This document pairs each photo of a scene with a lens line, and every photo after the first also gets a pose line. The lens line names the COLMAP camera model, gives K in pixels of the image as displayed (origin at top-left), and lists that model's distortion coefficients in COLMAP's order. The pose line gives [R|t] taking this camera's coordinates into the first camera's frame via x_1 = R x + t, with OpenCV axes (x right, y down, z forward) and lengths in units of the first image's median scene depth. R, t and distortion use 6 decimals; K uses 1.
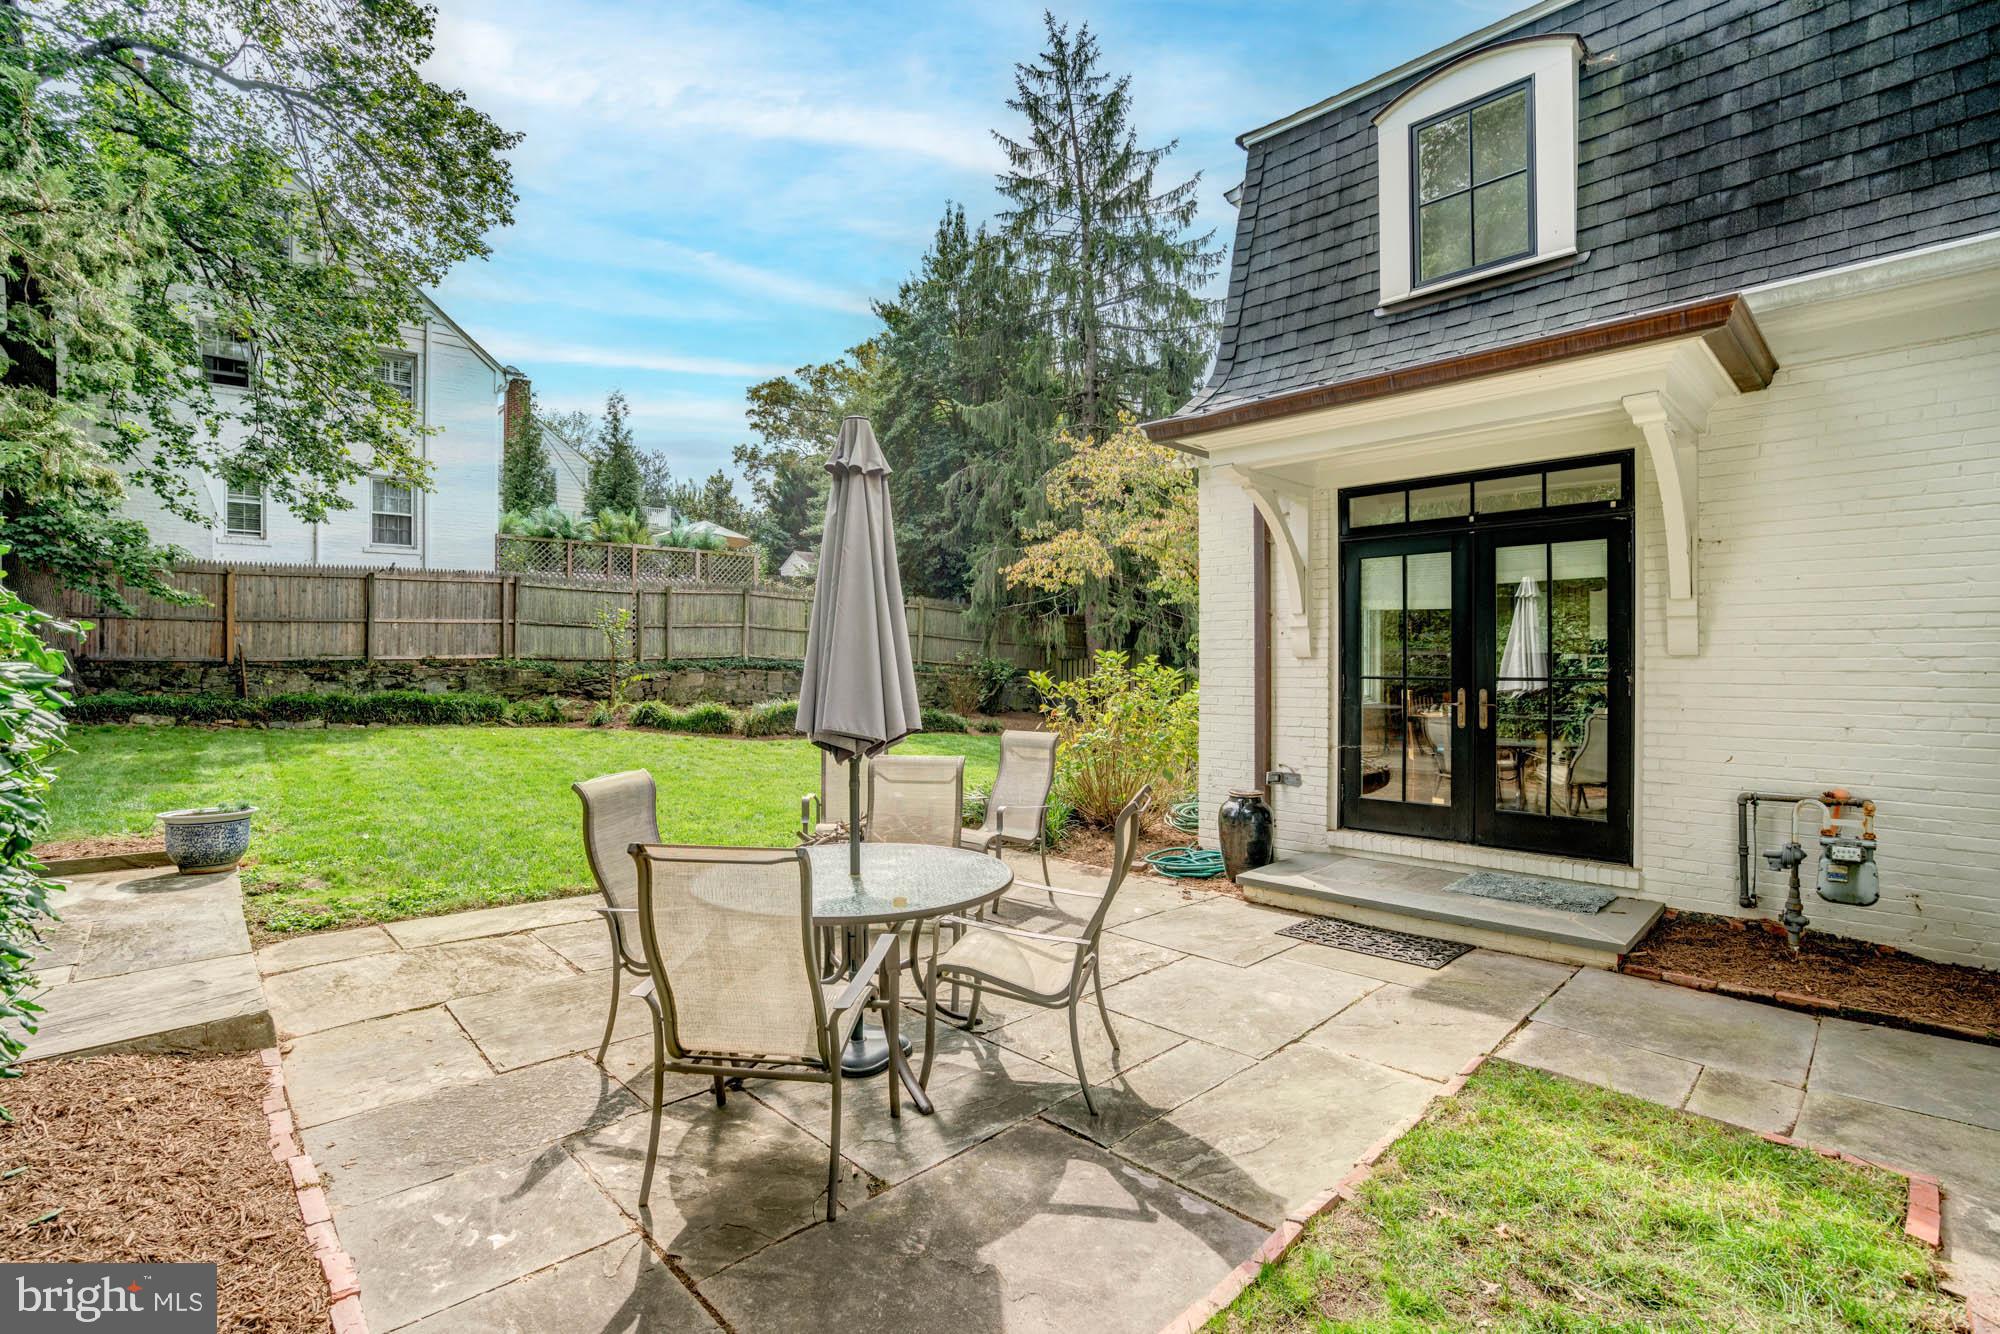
lens RADIAL K [[917.2, 0, 989.6], [0, 917.2, 670.6], [0, 0, 1]] dist [-0.053794, 0.021413]
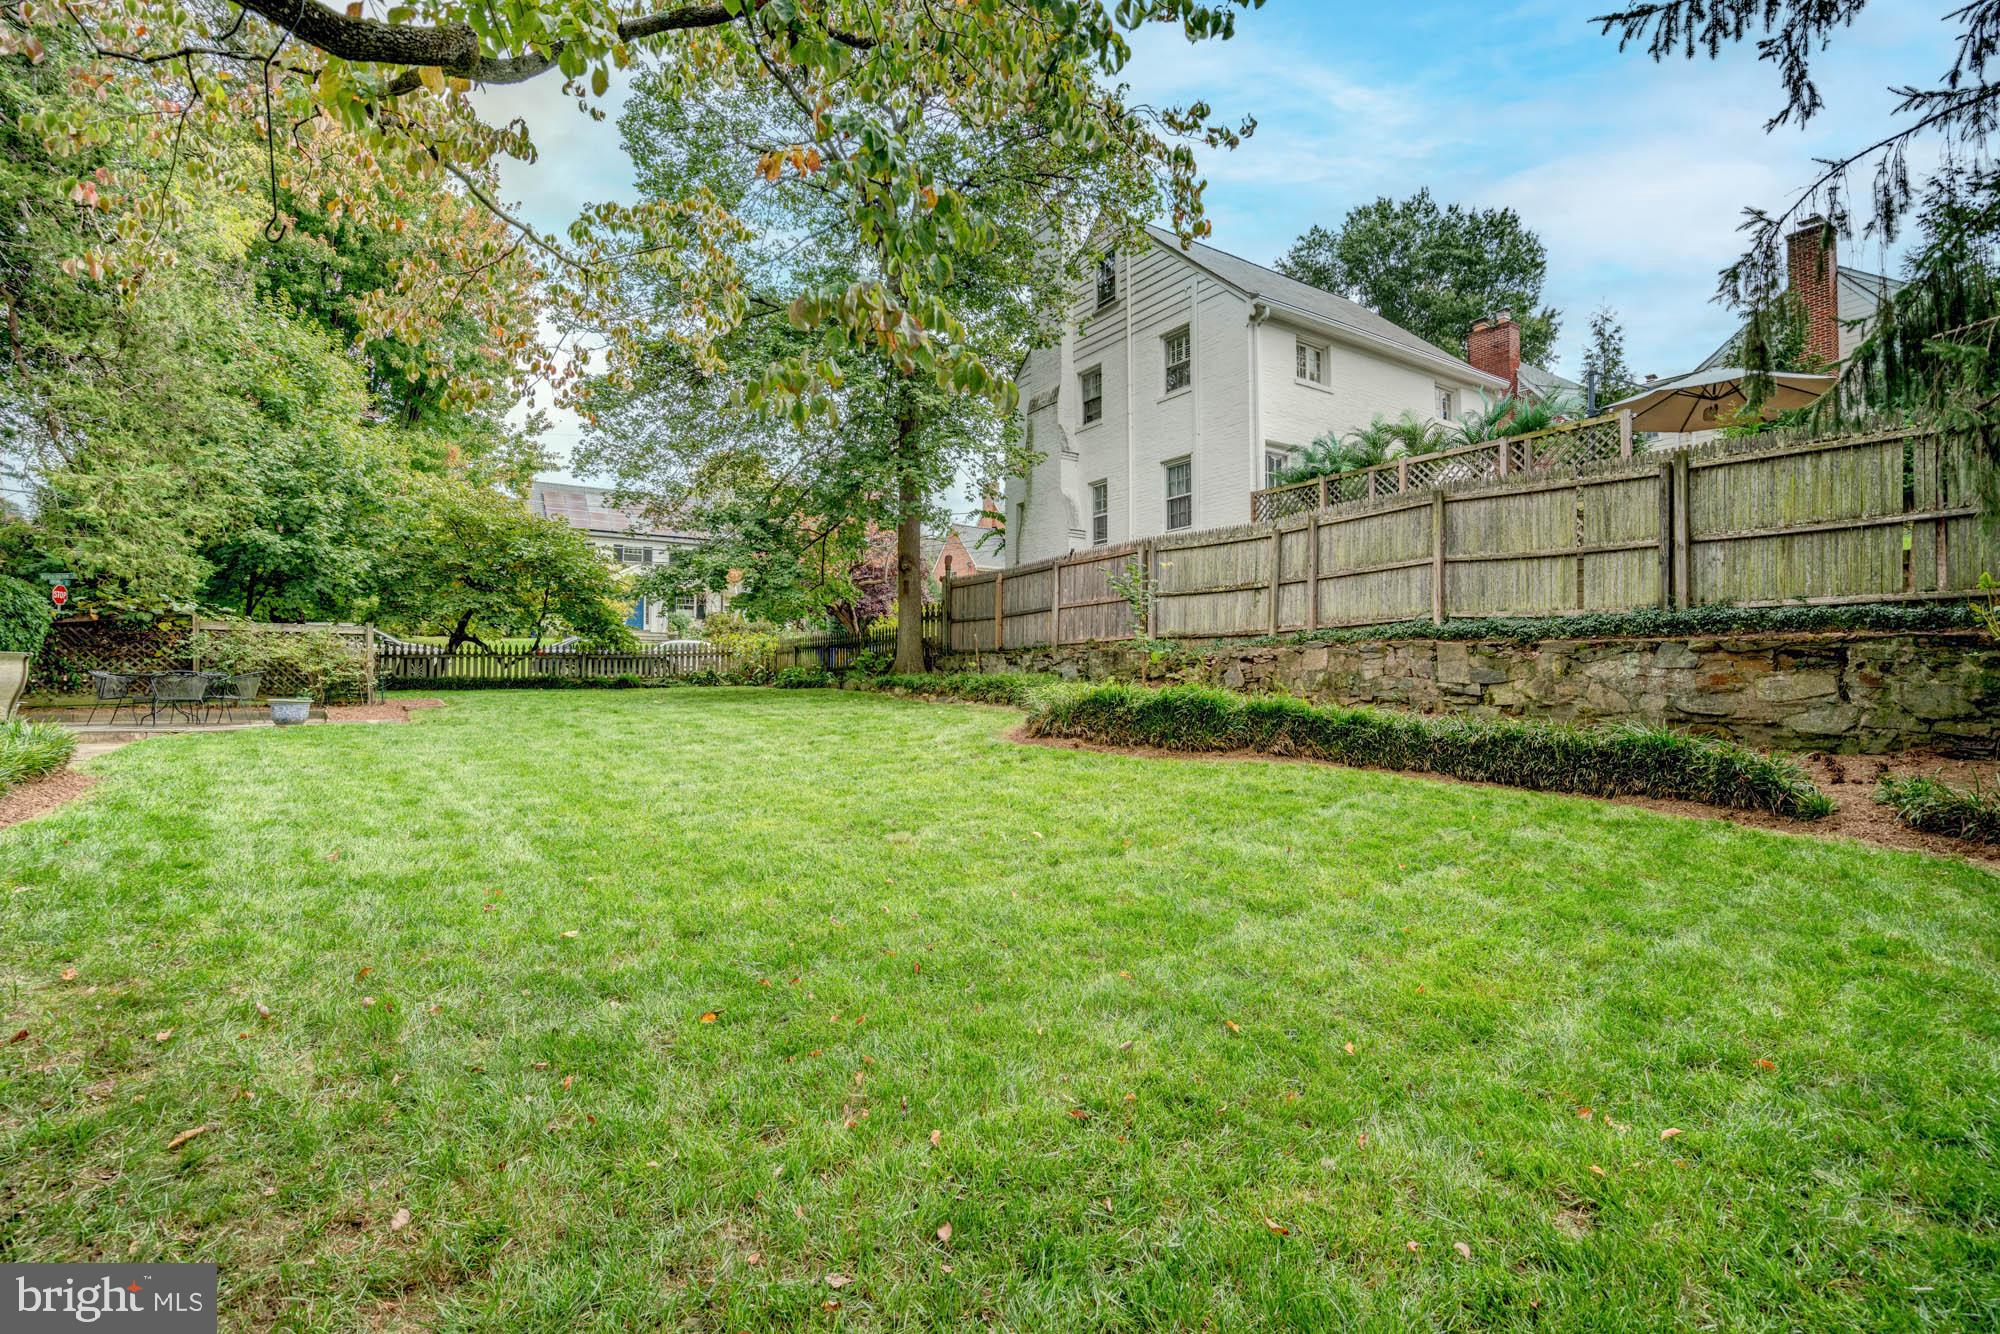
lens RADIAL K [[923.2, 0, 985.2], [0, 923.2, 675.9], [0, 0, 1]] dist [-0.072087, 0.032351]
pose [[-0.107946, -0.015523, -0.994036, 0.377141], [-0.013354, 0.999811, -0.014163, 0.039037], [0.994067, 0.011745, -0.108133, 1.014837]]
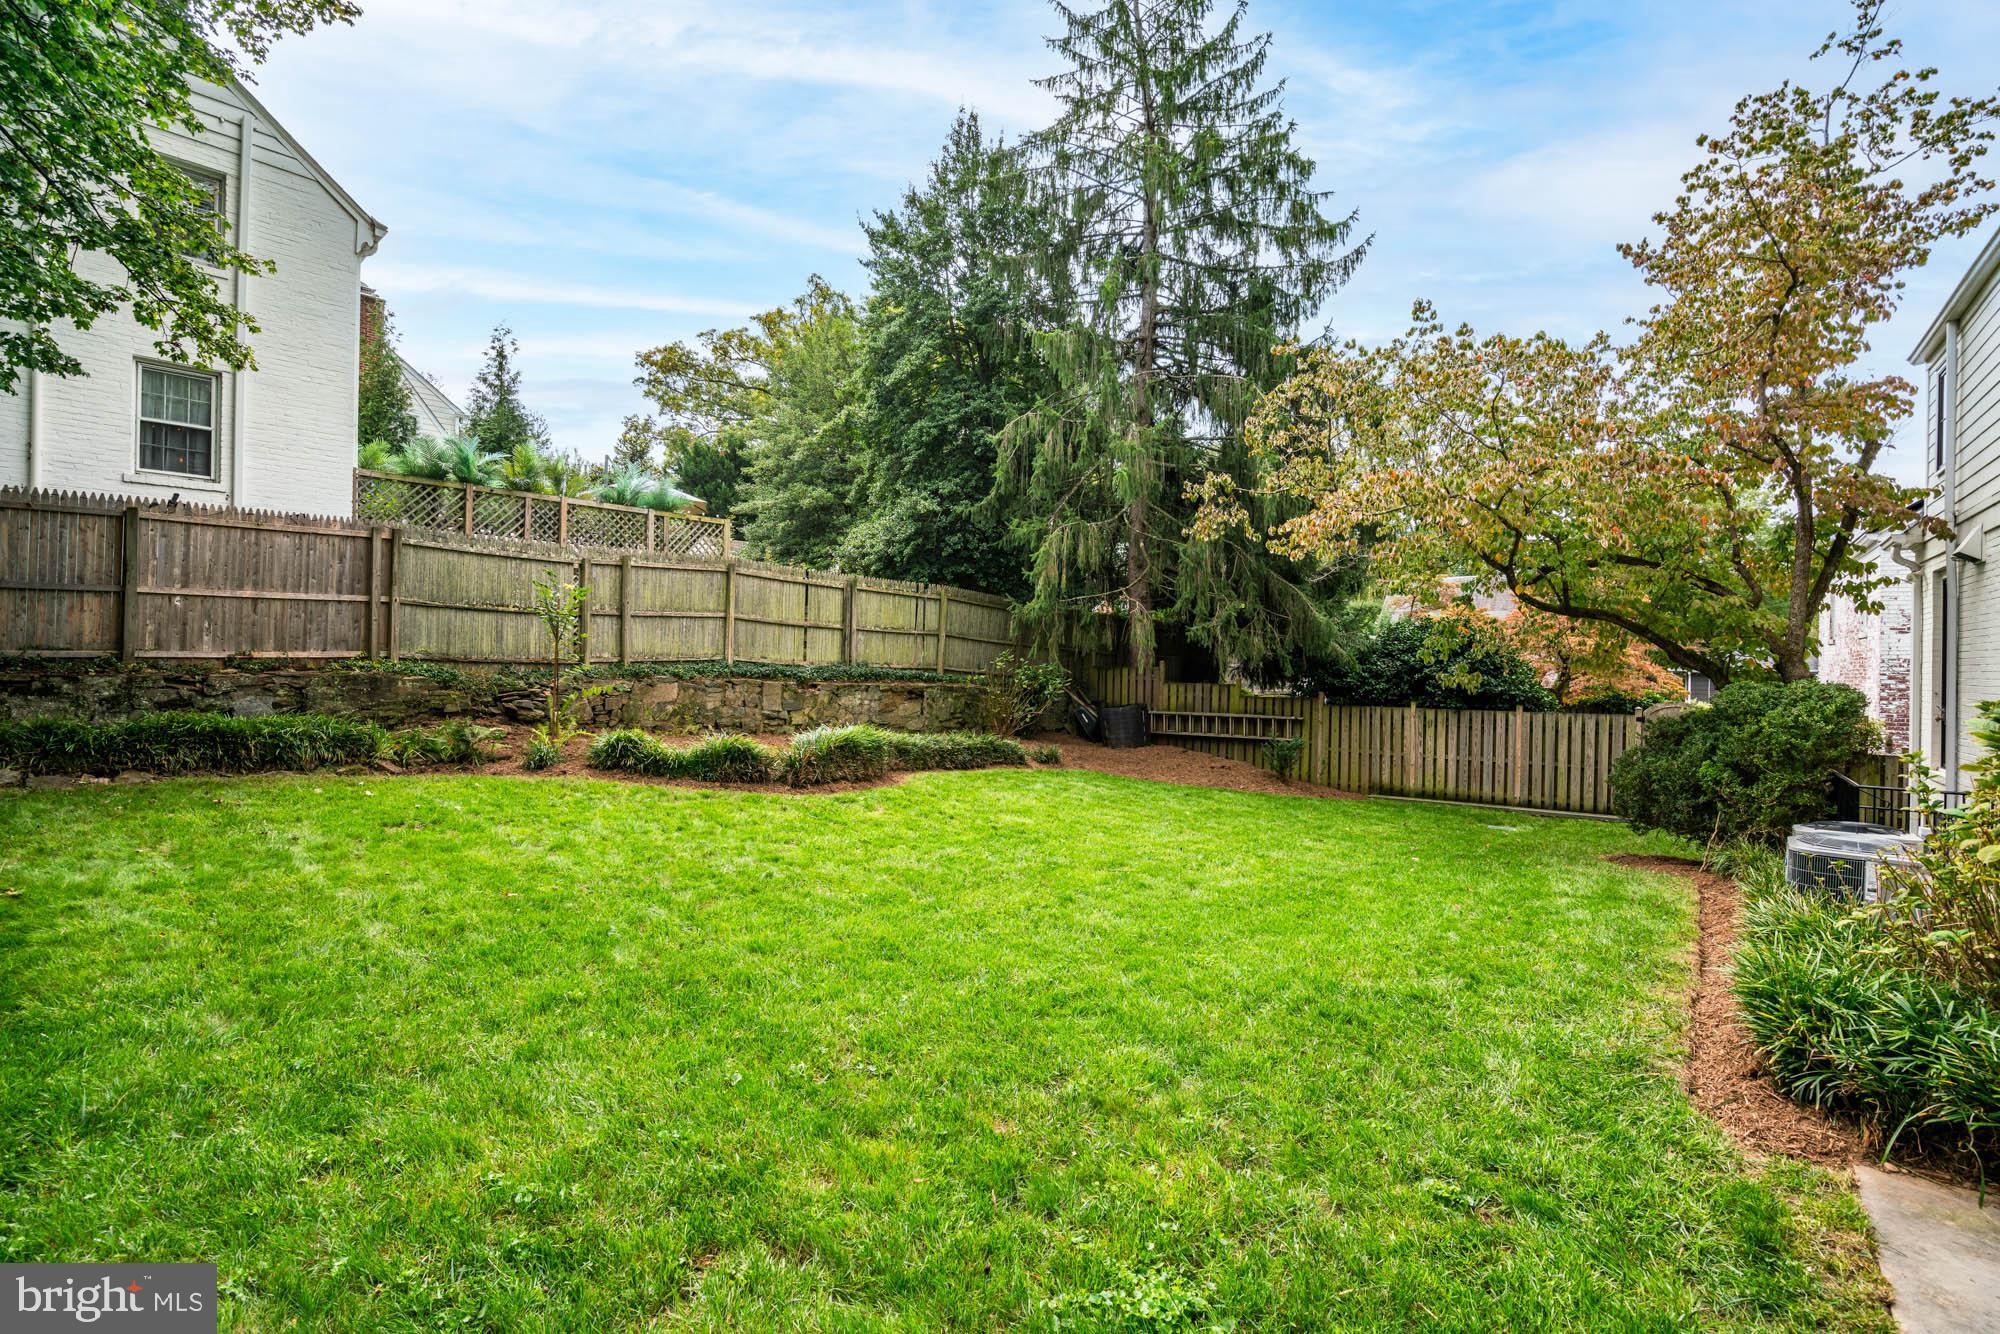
lens RADIAL K [[917.2, 0, 989.6], [0, 917.2, 670.6], [0, 0, 1]] dist [-0.053794, 0.021413]
pose [[0.988949, 0.011279, 0.147824, -0.219798], [-0.010451, 0.999925, -0.006375, -0.005698], [-0.147885, 0.004759, 0.988993, 0.344110]]
